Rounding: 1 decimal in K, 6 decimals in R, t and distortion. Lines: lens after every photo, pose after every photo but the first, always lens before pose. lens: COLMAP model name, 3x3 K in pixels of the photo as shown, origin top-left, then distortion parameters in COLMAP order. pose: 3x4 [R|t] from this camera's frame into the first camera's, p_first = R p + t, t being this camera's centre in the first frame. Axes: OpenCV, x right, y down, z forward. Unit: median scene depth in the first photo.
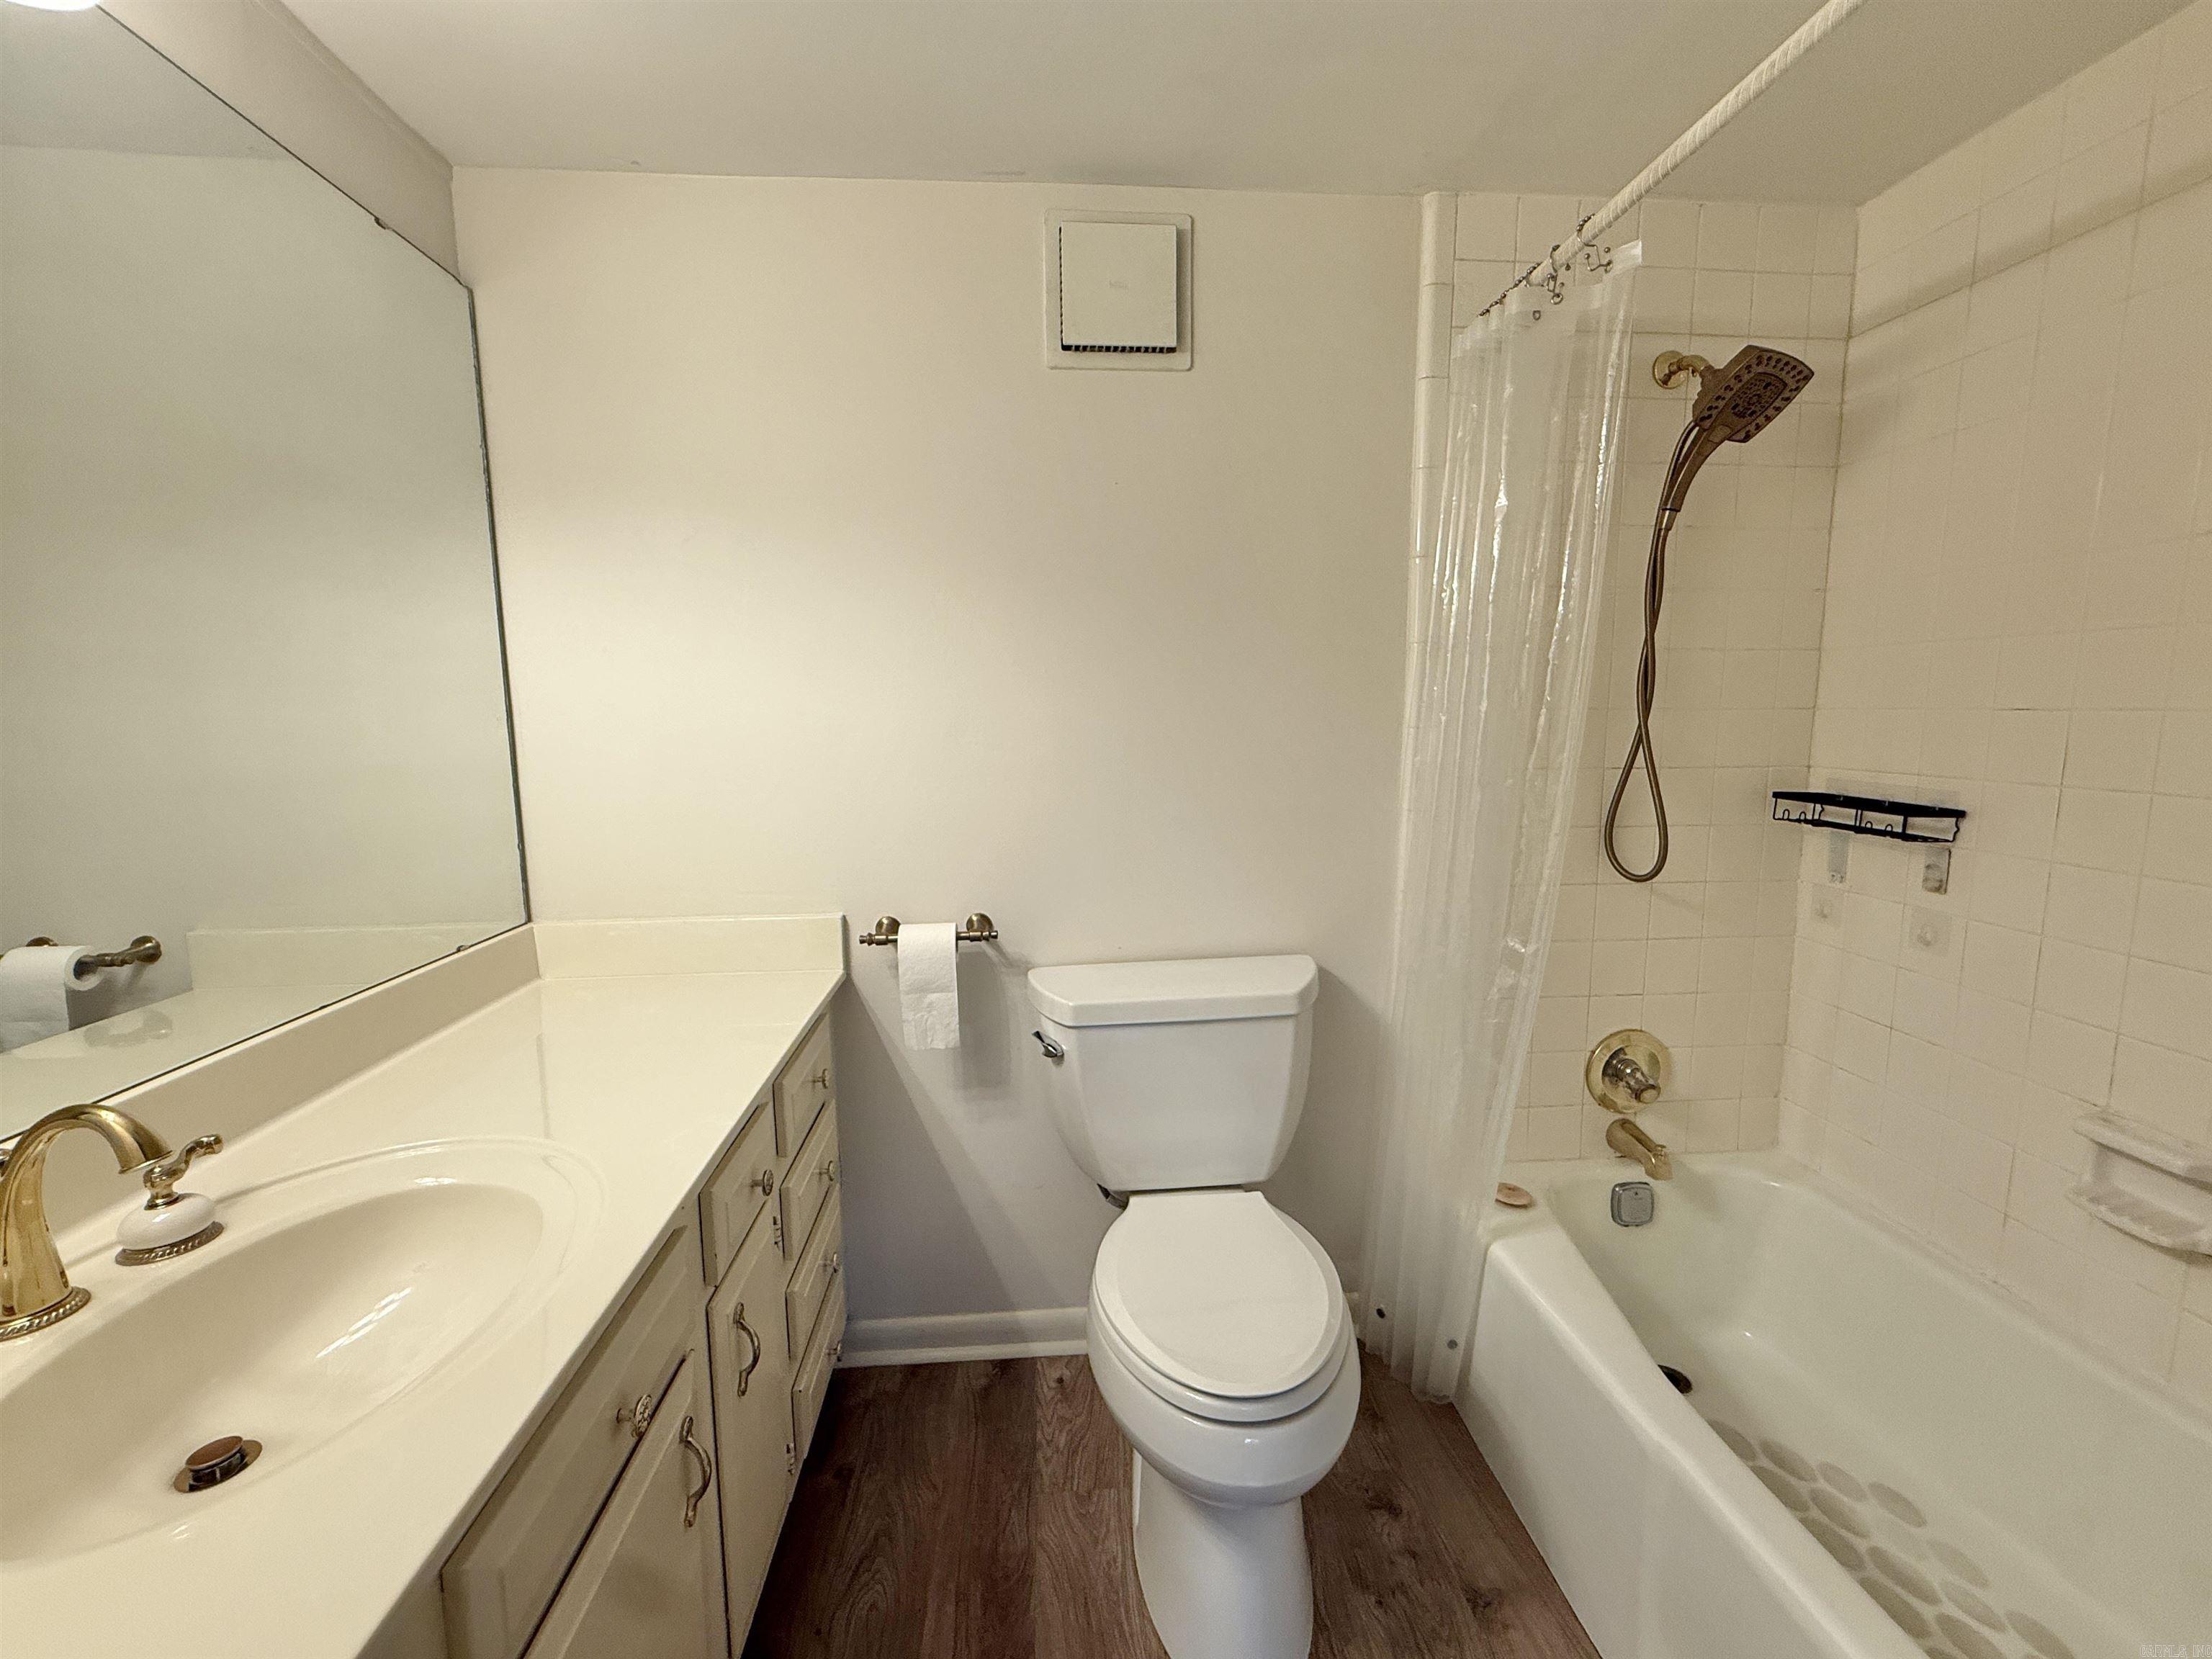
lens RADIAL K [[883.7, 0, 1111.6], [0, 883.7, 843.5], [0, 0, 1]] dist [0.000220, -0.000115]
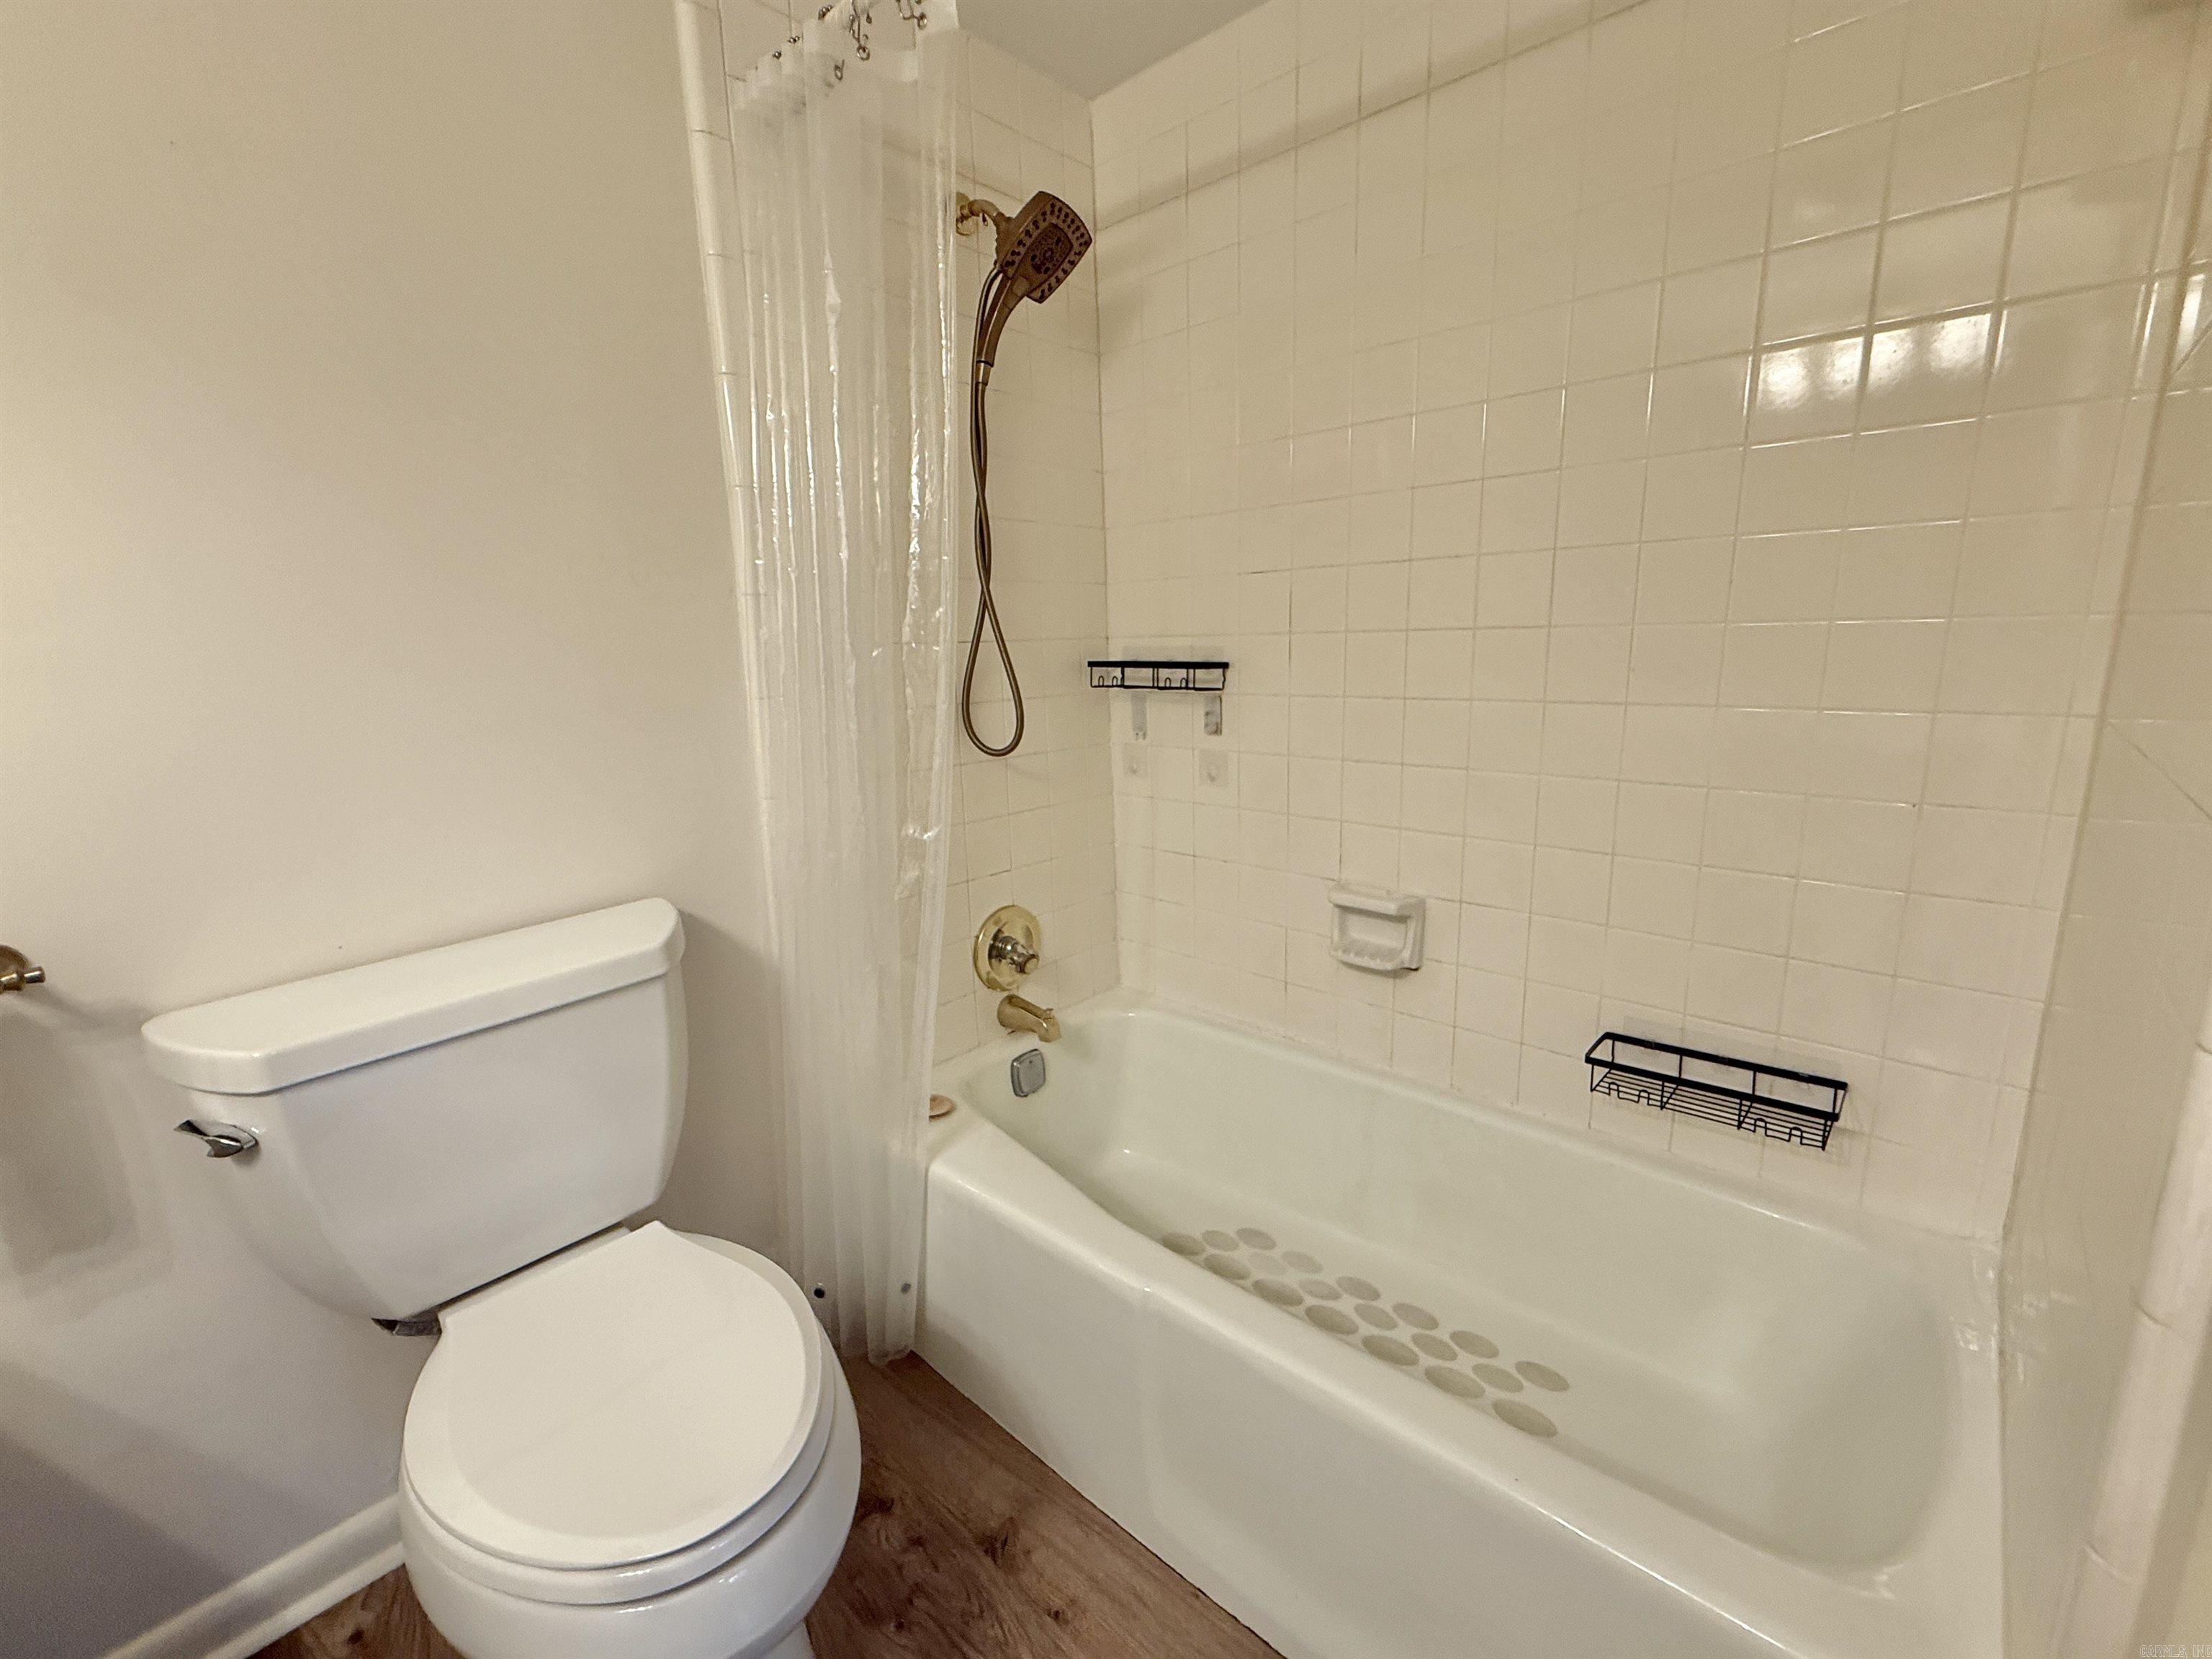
lens RADIAL K [[933.1, 0, 1107.7], [0, 933.1, 826.9], [0, 0, 1]] dist [-0.000147, 0.000660]
pose [[0.737759, -0.153828, 0.657305, -0.013065], [0.117978, 0.988087, 0.098822, 0.036658], [-0.664676, 0.004641, 0.747118, 0.160340]]
